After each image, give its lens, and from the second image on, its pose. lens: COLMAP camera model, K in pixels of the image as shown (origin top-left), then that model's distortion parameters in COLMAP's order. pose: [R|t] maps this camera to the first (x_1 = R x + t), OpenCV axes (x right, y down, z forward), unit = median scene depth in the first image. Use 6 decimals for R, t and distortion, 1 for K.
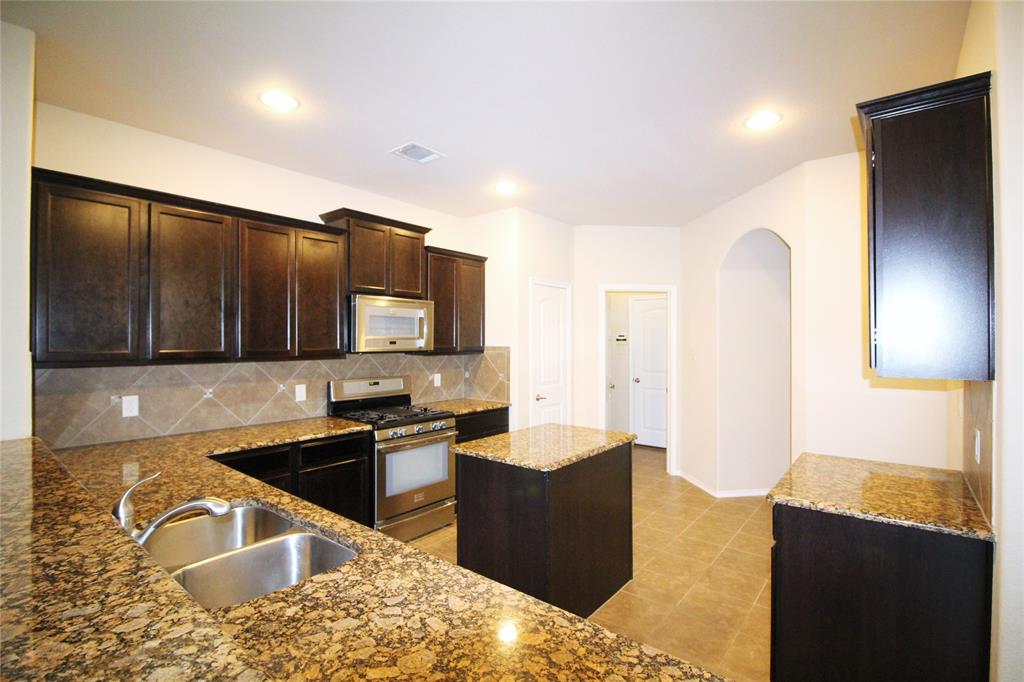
lens RADIAL K [[475.5, 0, 507.3], [0, 475.5, 342.1], [0, 0, 1]] dist [-0.006659, -0.005316]
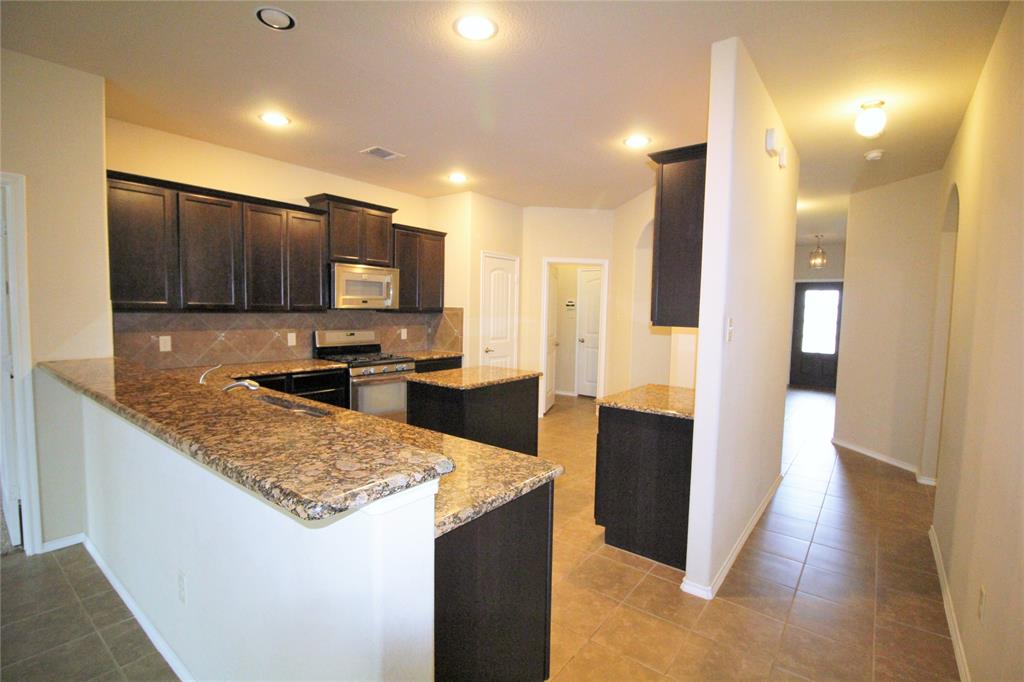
lens RADIAL K [[475.5, 0, 511.0], [0, 475.5, 345.1], [0, 0, 1]] dist [-0.006659, -0.005316]
pose [[0.999271, 0.019670, 0.032721, 0.109821], [-0.022144, 0.996783, 0.077033, 0.010176], [-0.031100, -0.077701, 0.996492, -0.285752]]
